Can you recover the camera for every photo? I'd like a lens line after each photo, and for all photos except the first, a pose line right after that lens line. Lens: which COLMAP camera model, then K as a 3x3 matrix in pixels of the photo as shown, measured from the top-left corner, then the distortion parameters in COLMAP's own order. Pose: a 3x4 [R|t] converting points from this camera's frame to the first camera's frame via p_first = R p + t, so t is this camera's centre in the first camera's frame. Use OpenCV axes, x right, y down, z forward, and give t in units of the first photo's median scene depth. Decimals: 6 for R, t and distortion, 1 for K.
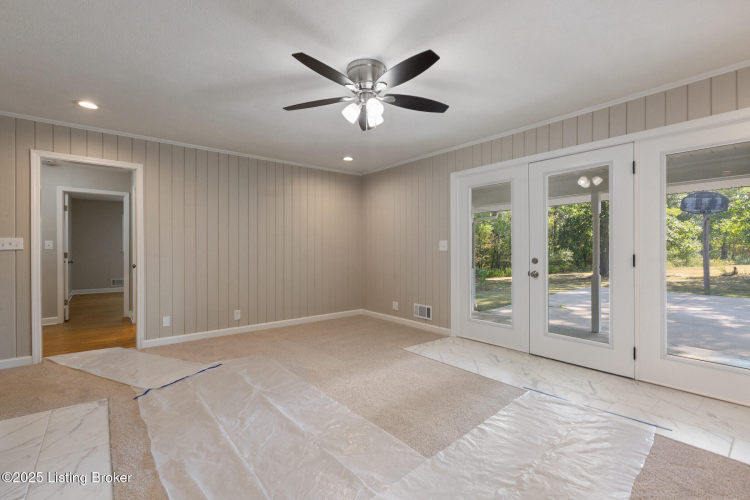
lens RADIAL K [[339.1, 0, 376.5], [0, 339.1, 247.3], [0, 0, 1]] dist [-0.000382, 0.000881]
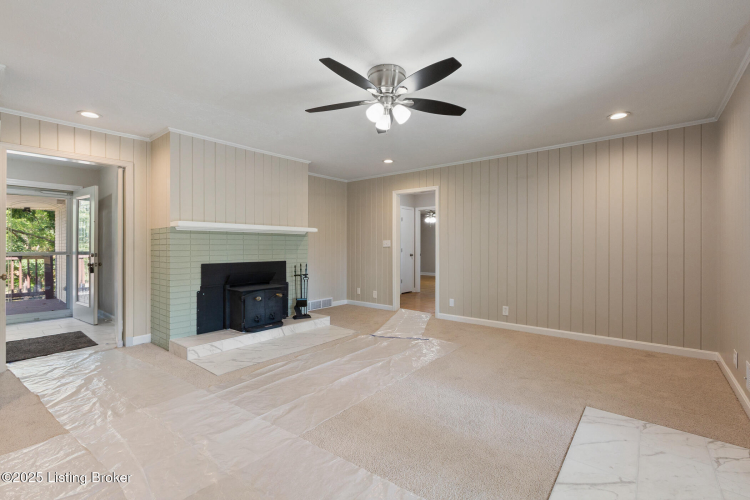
lens RADIAL K [[330.5, 0, 377.1], [0, 330.5, 246.2], [0, 0, 1]] dist [-0.000615, 0.000294]
pose [[0.203425, 0.003645, -0.979084, 0.786953], [-0.000409, 0.999993, 0.003638, -0.004408], [0.979090, -0.000339, 0.203425, 0.639323]]
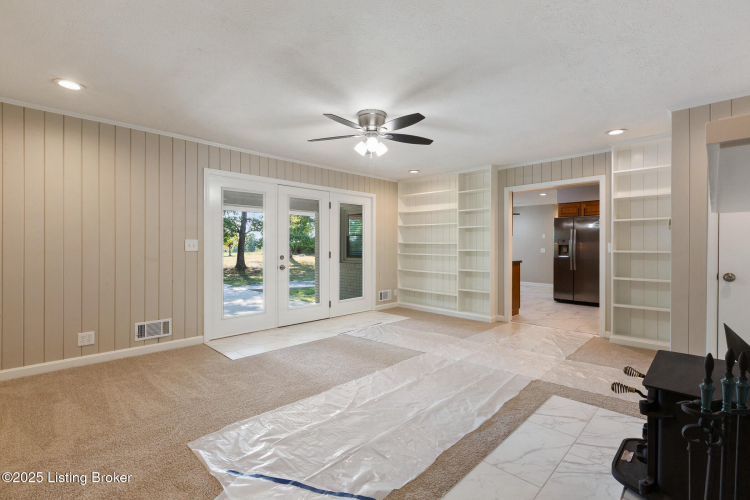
lens RADIAL K [[339.1, 0, 376.5], [0, 339.1, 247.3], [0, 0, 1]] dist [-0.000382, 0.000881]
pose [[-0.107798, 0.002276, 0.994170, -1.129034], [-0.004328, 0.999987, -0.002759, 0.001462], [-0.994163, -0.004601, -0.107787, 0.937457]]
